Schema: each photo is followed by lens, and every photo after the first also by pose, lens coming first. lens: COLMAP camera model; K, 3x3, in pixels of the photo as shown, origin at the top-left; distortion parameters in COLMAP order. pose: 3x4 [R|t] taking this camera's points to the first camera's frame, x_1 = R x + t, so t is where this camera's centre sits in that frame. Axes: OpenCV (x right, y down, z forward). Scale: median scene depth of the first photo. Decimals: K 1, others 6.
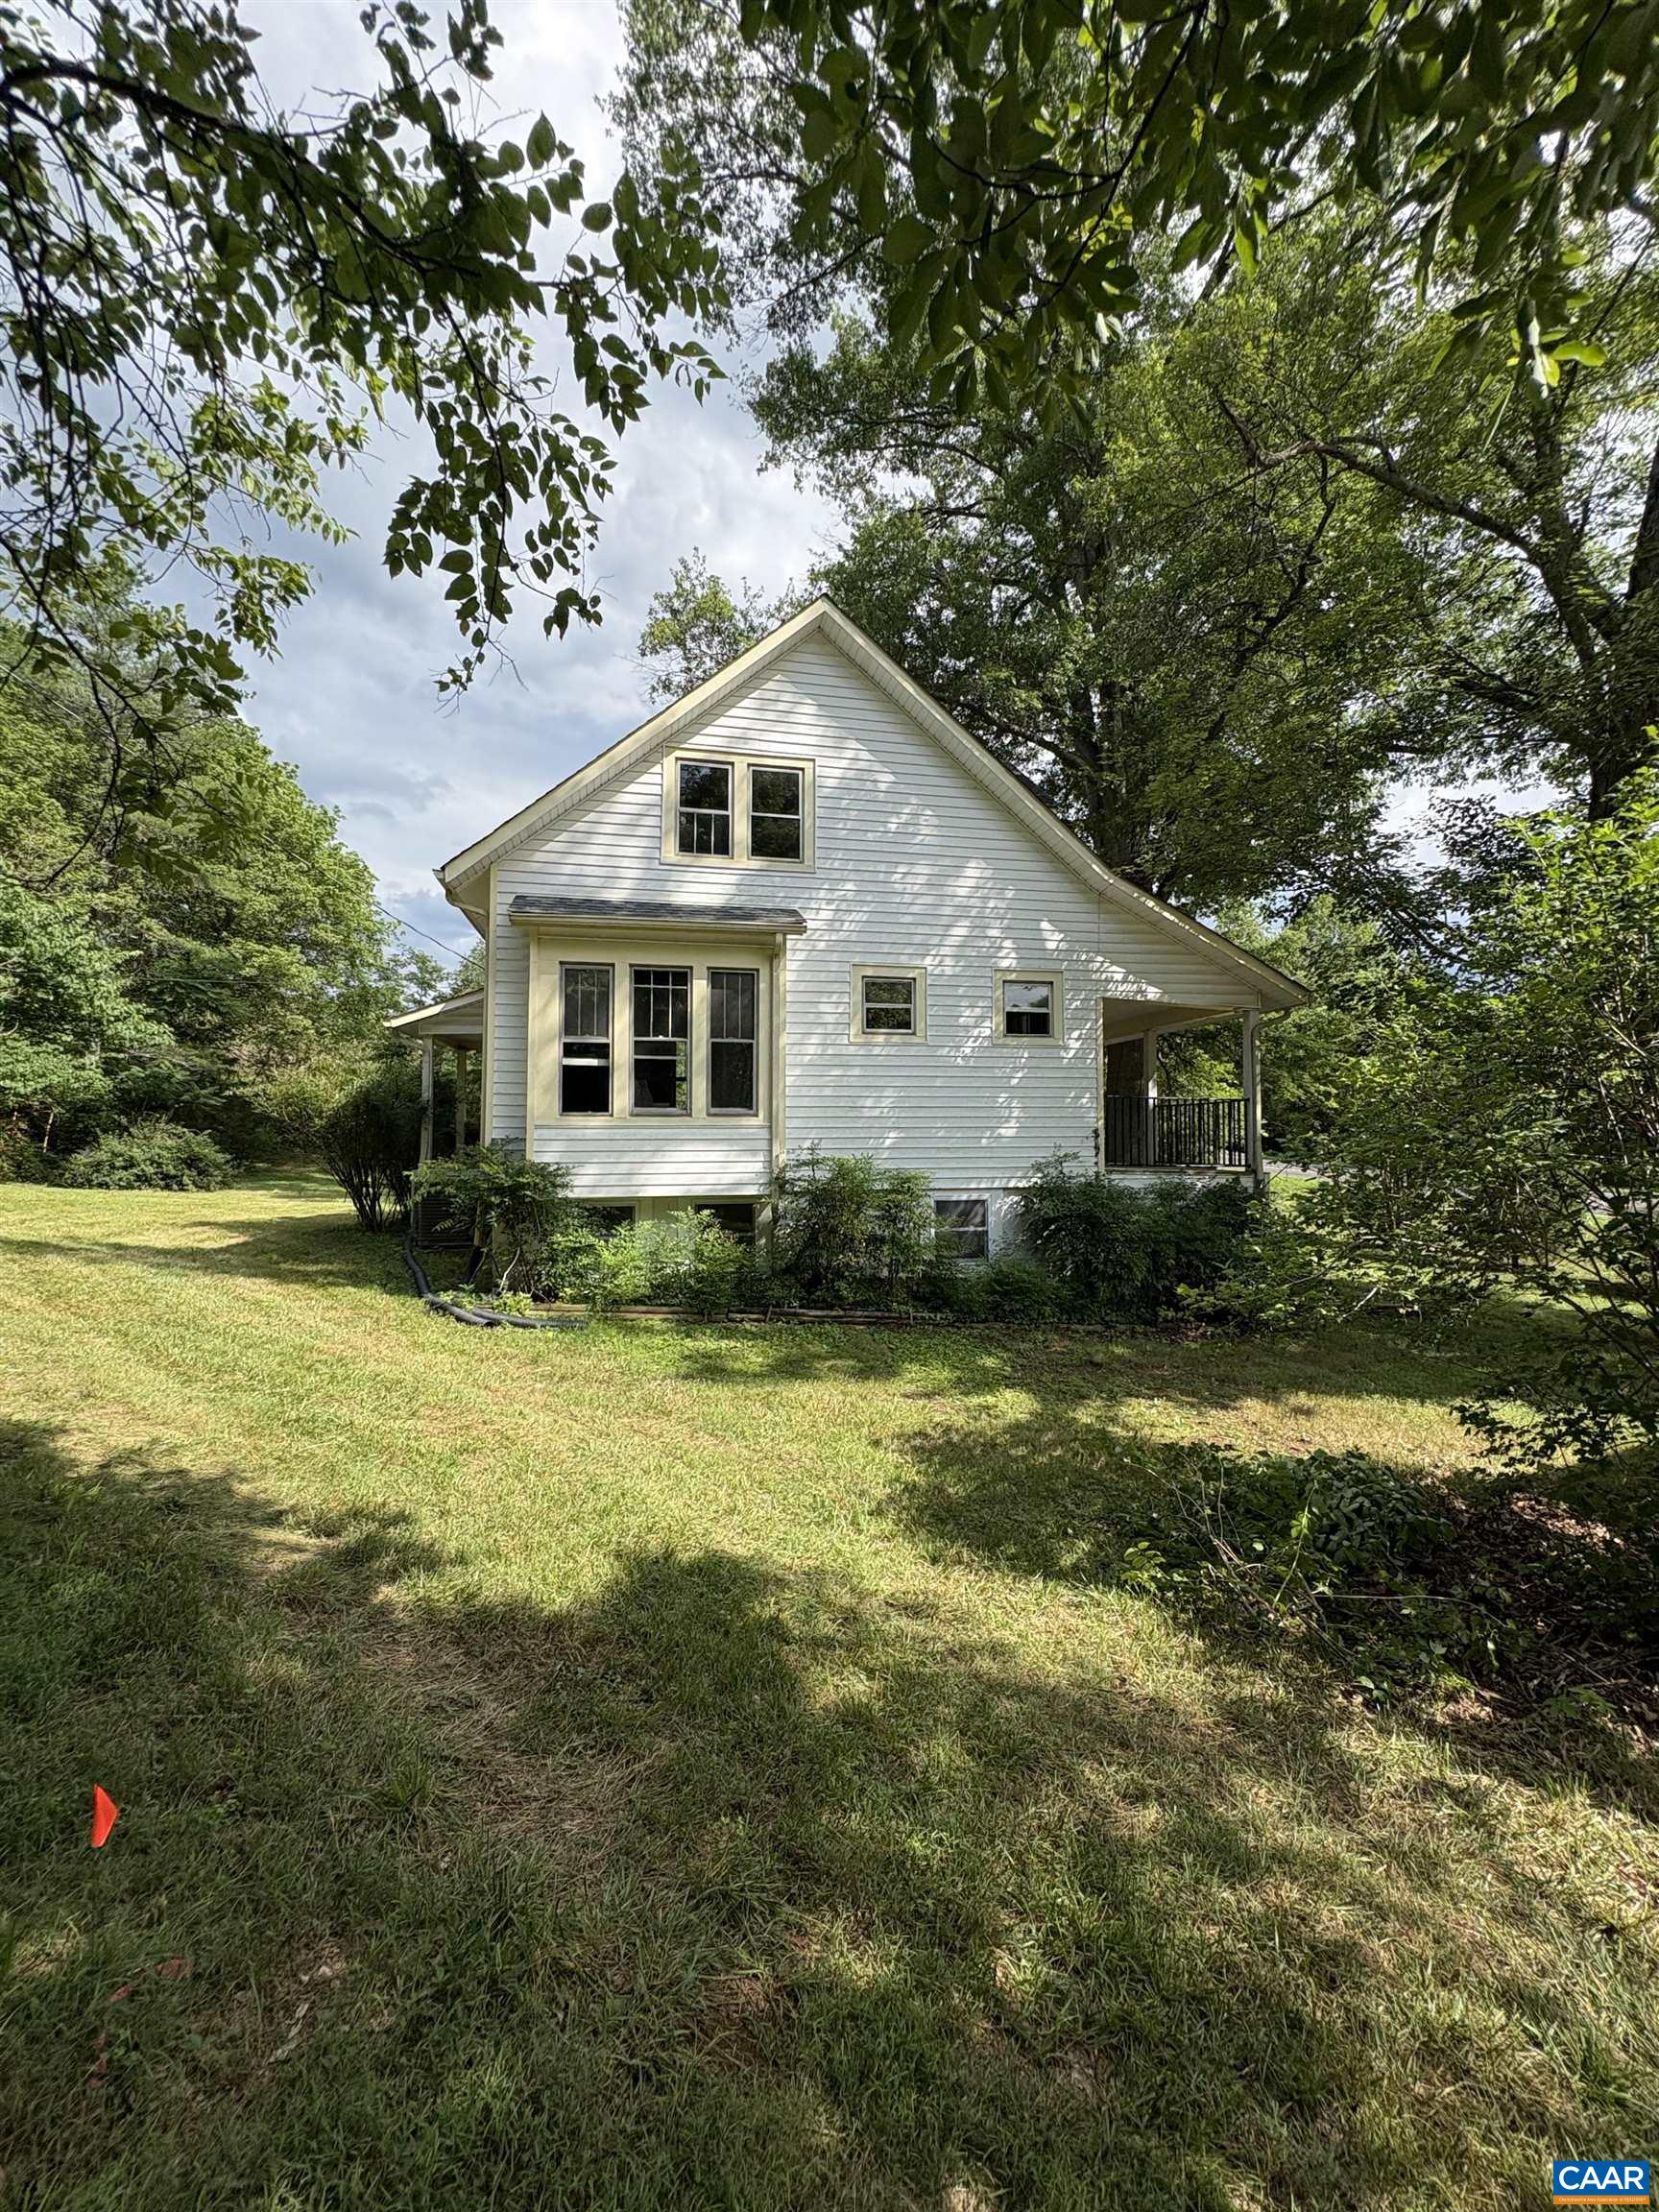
lens RADIAL K [[916.2, 0, 839.0], [0, 916.2, 1104.2], [0, 0, 1]] dist [0.000674, 0.000190]
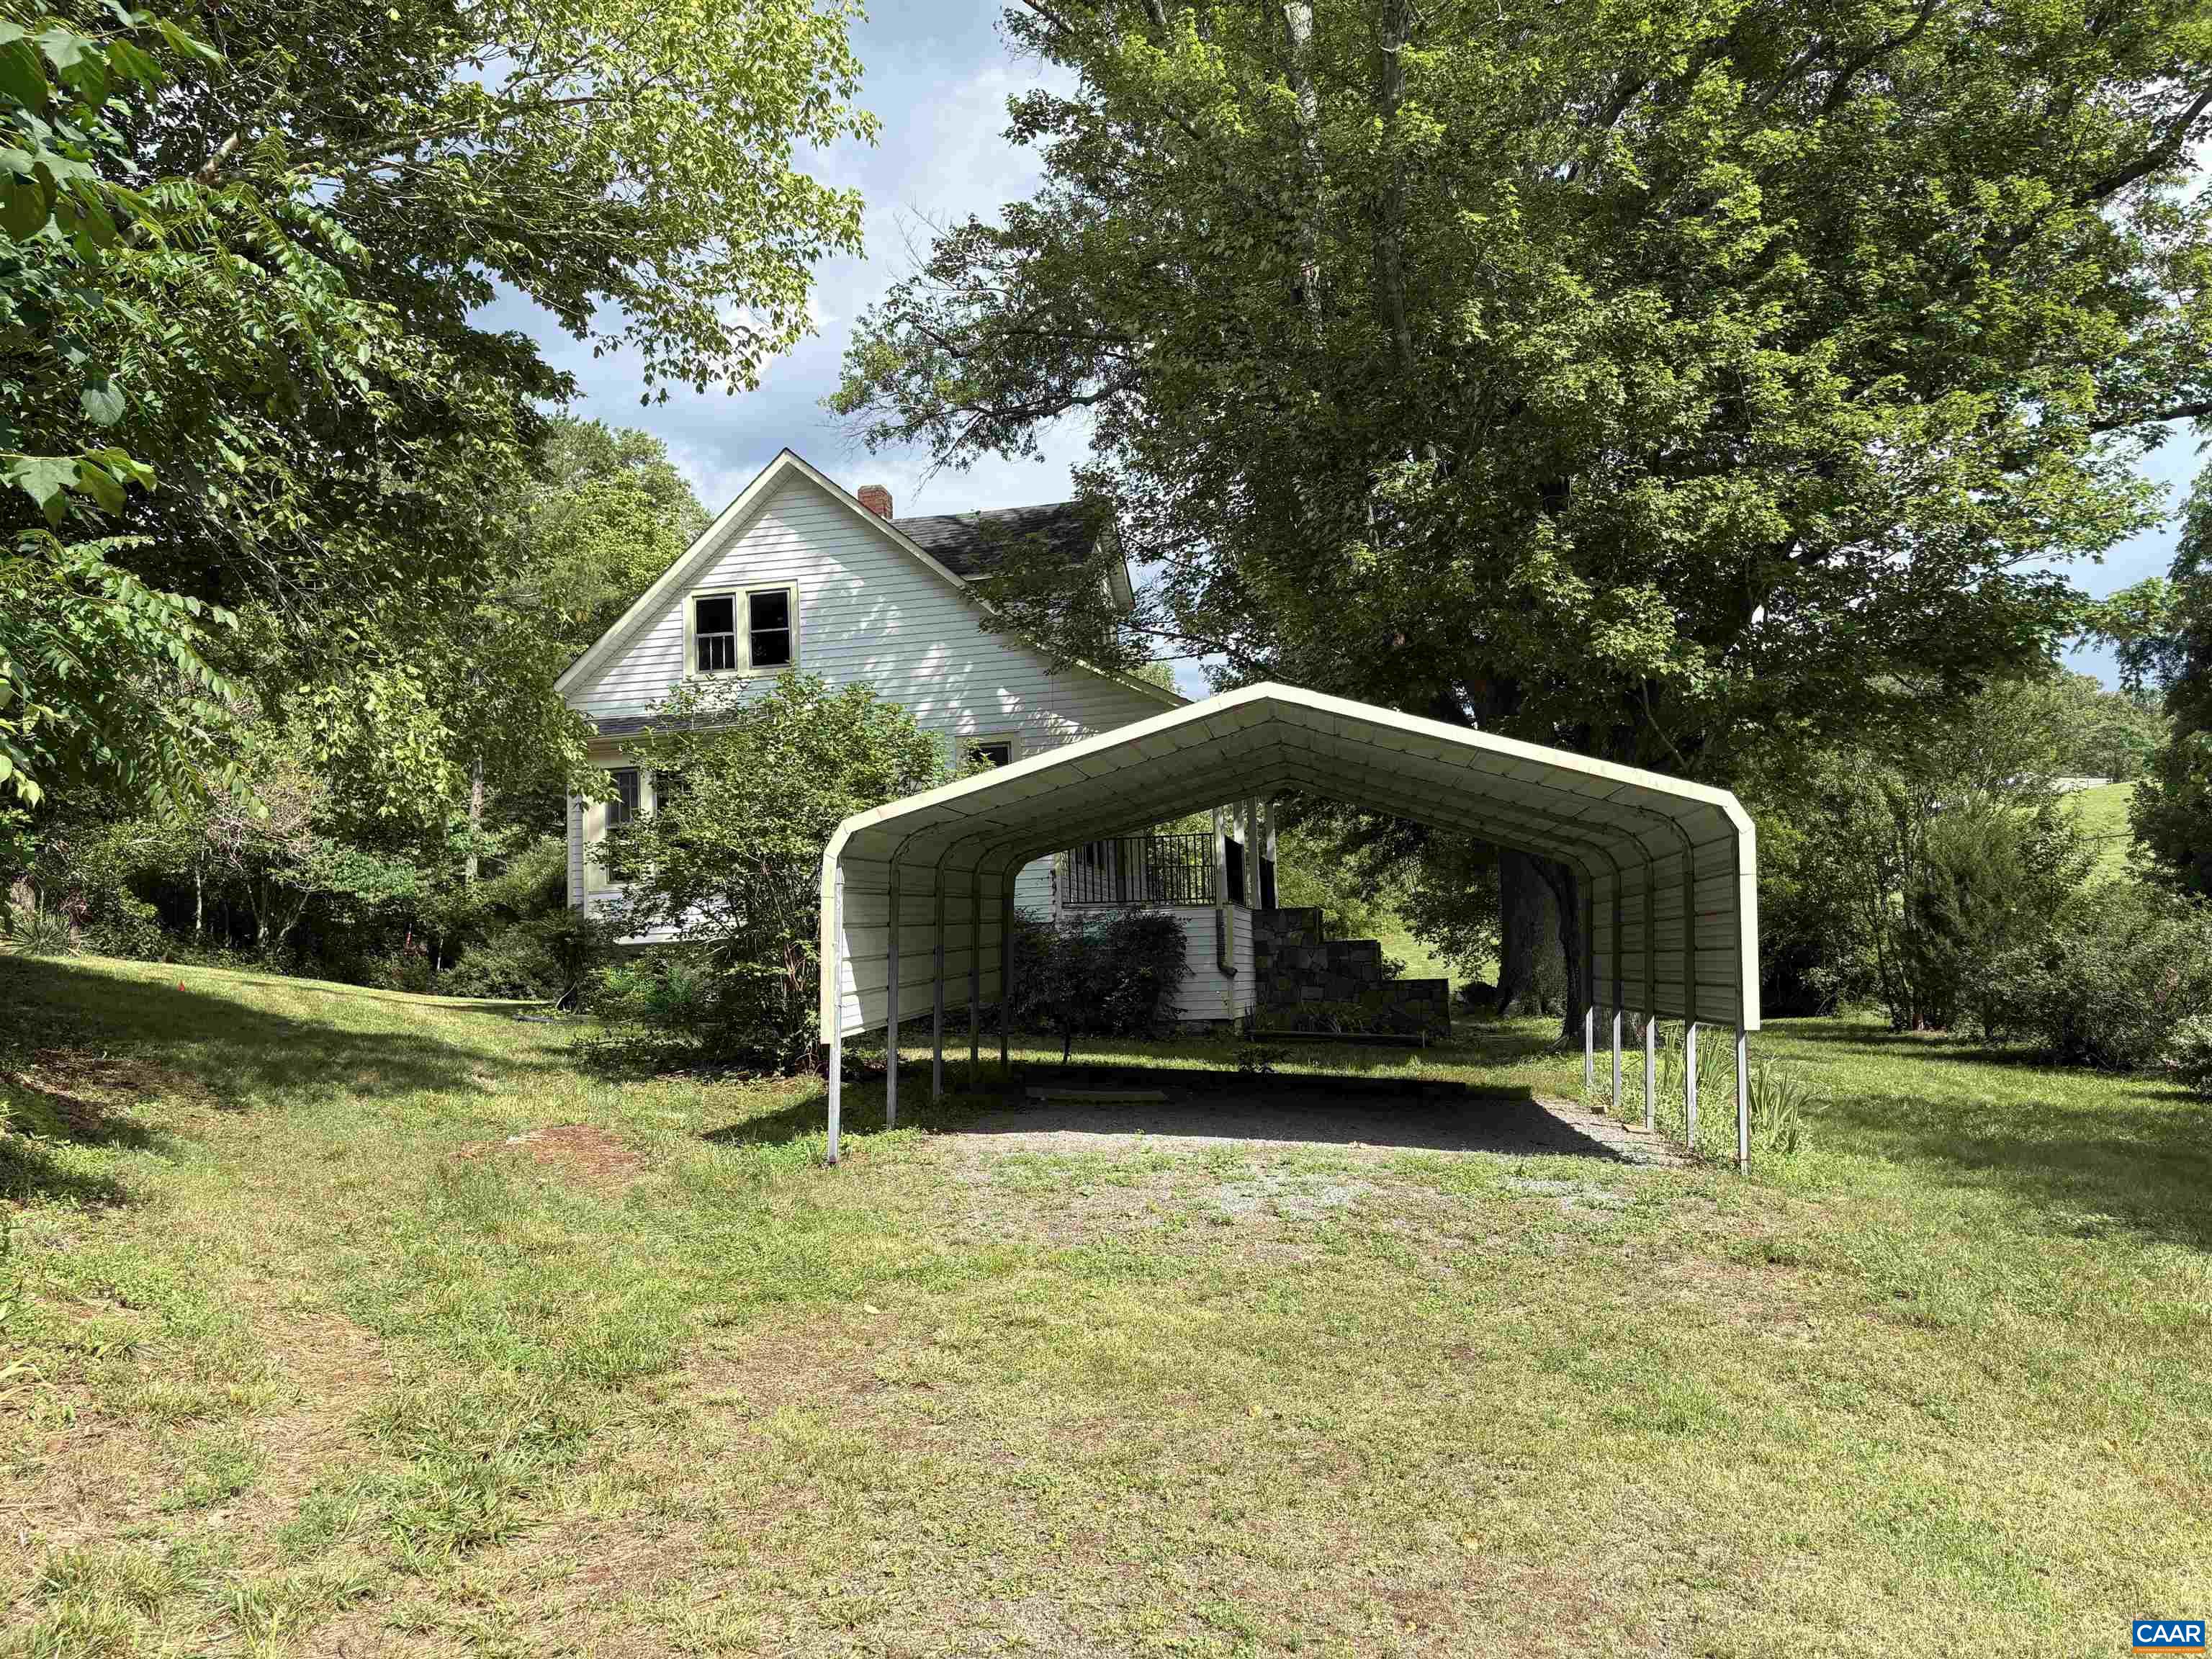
lens RADIAL K [[1666.0, 0, 1106.0], [0, 1666.0, 829.5], [0, 0, 1]] dist [0.049616, -0.051657]
pose [[0.918615, -0.073093, -0.388336, 1.207726], [0.057658, 0.997019, -0.051270, 0.089218], [0.390926, 0.024707, 0.920091, -0.874744]]
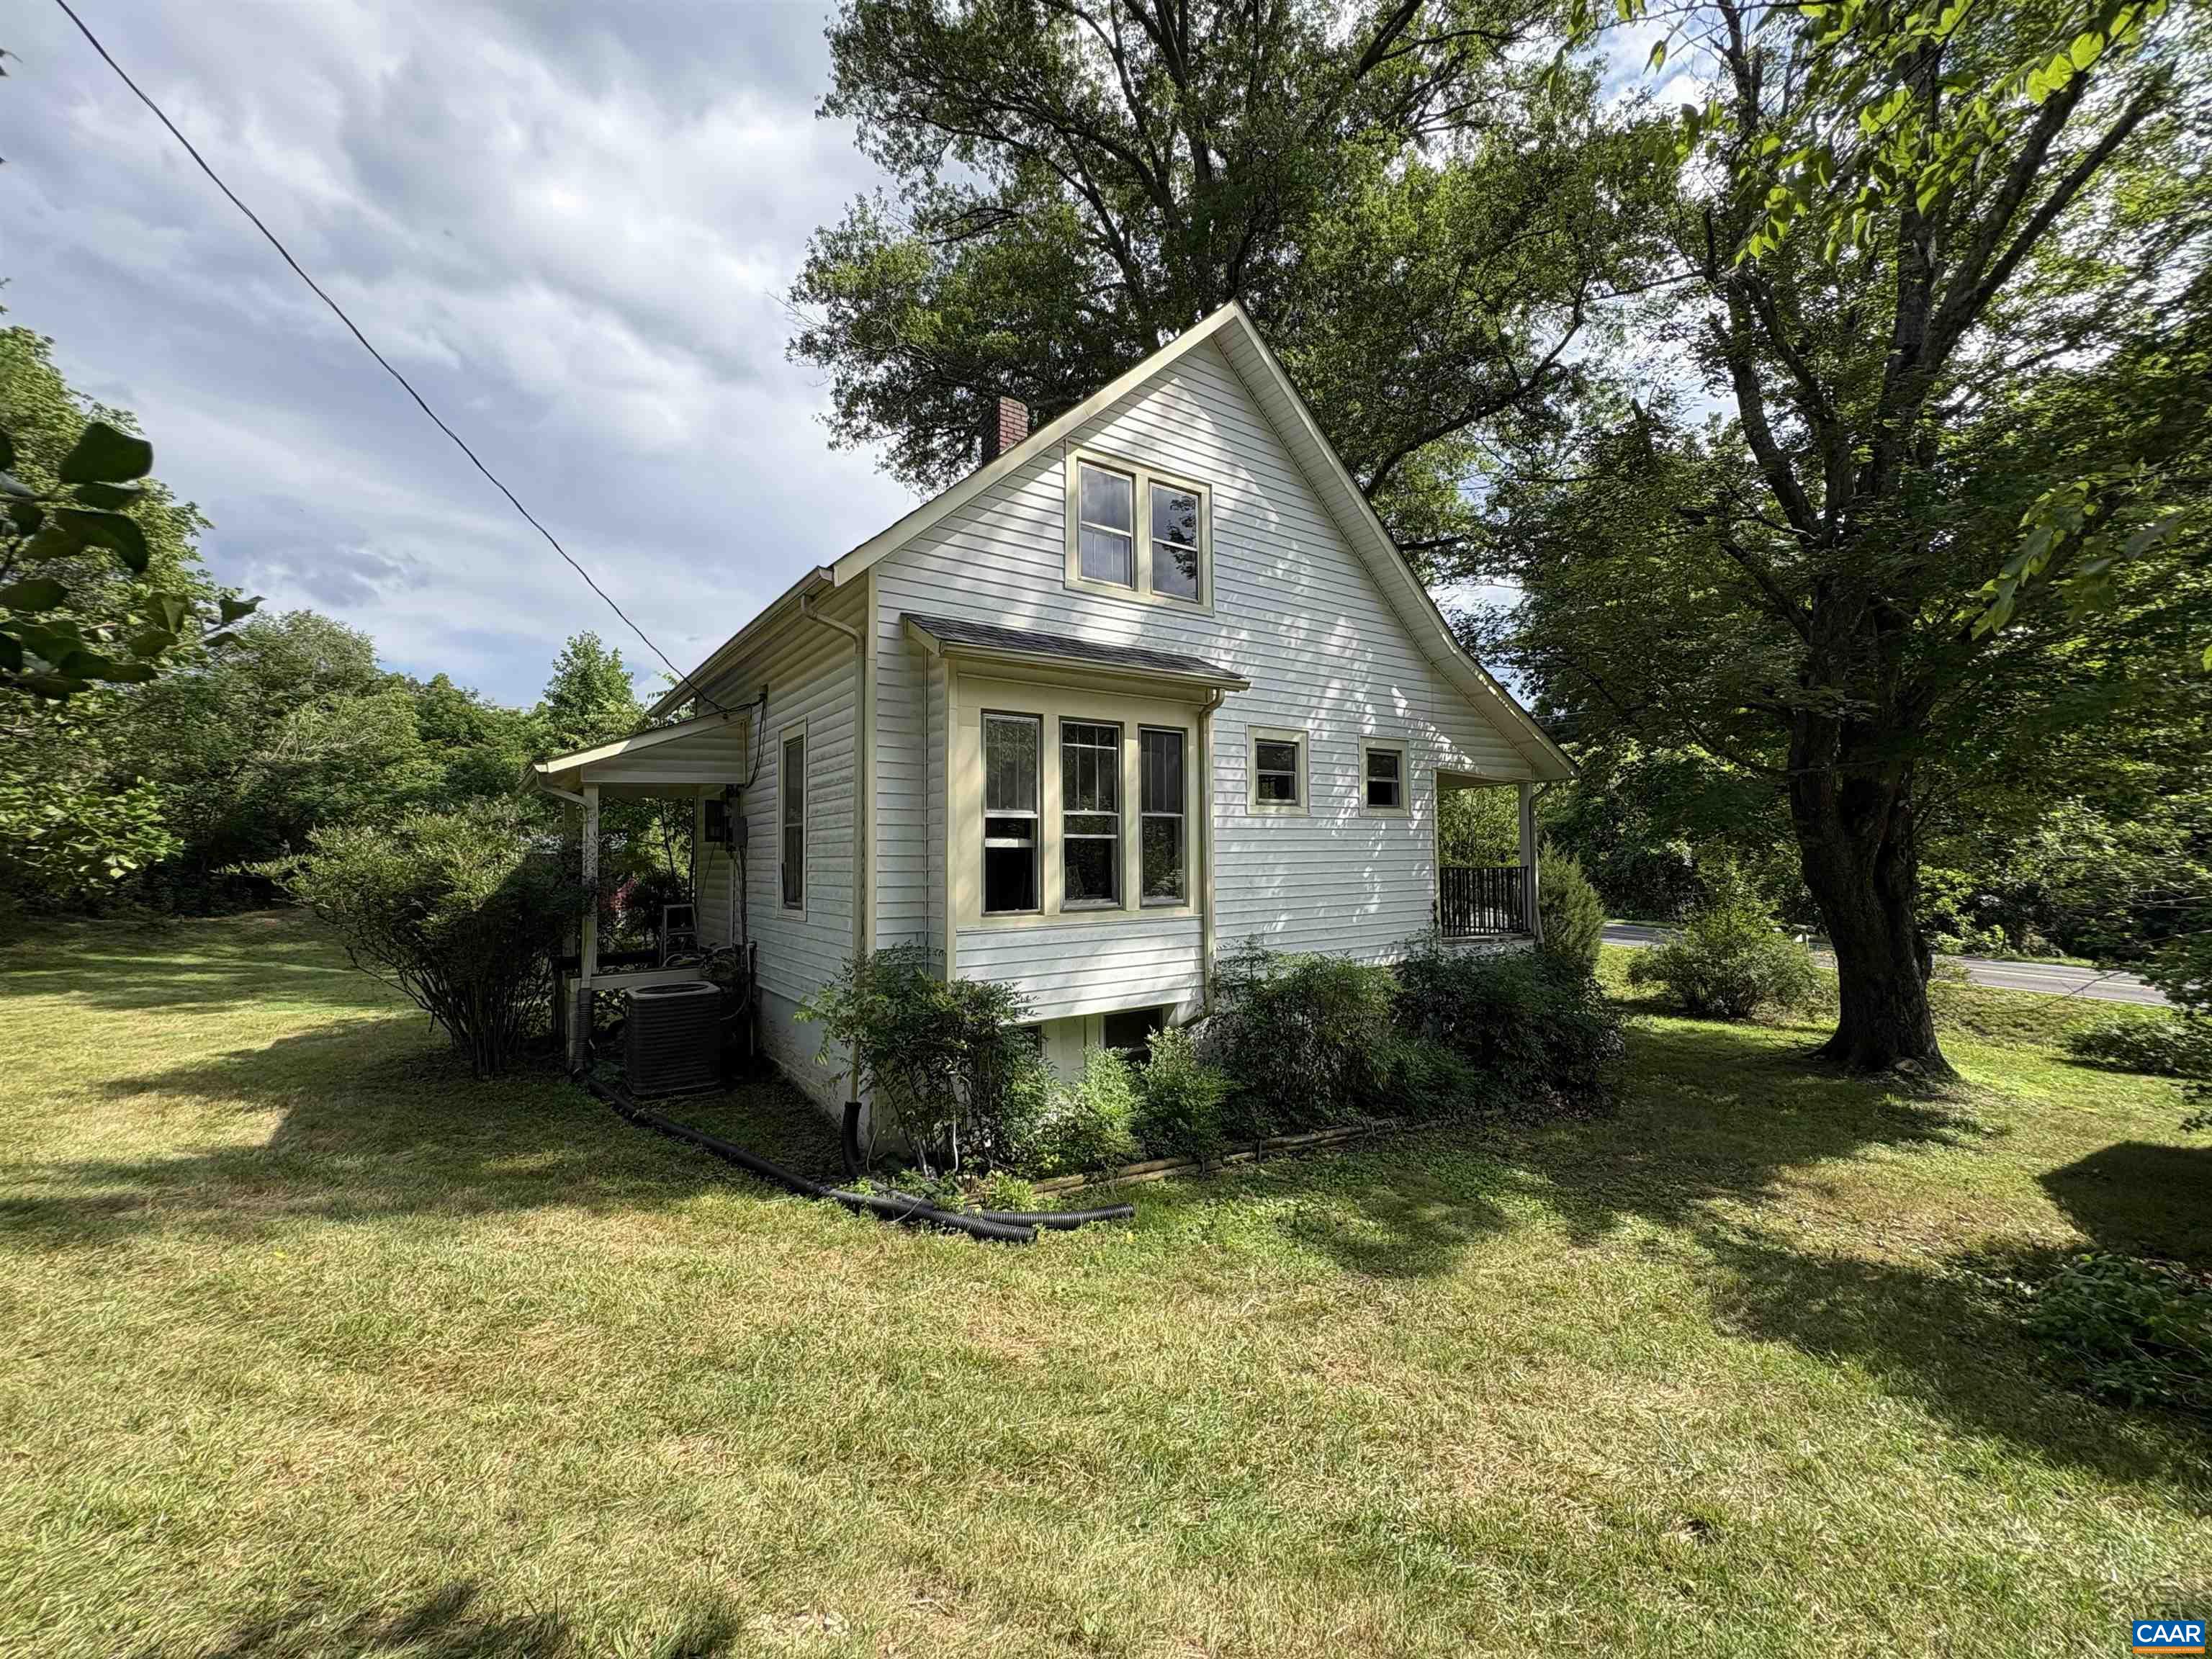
lens RADIAL K [[916.2, 0, 1106.0], [0, 916.2, 829.5], [0, 0, 1]] dist [0.000674, 0.000190]
pose [[0.916850, 0.001986, 0.399227, -0.474471], [-0.003454, 0.999990, 0.002958, -0.056346], [-0.399217, -0.004091, 0.916848, 0.257376]]
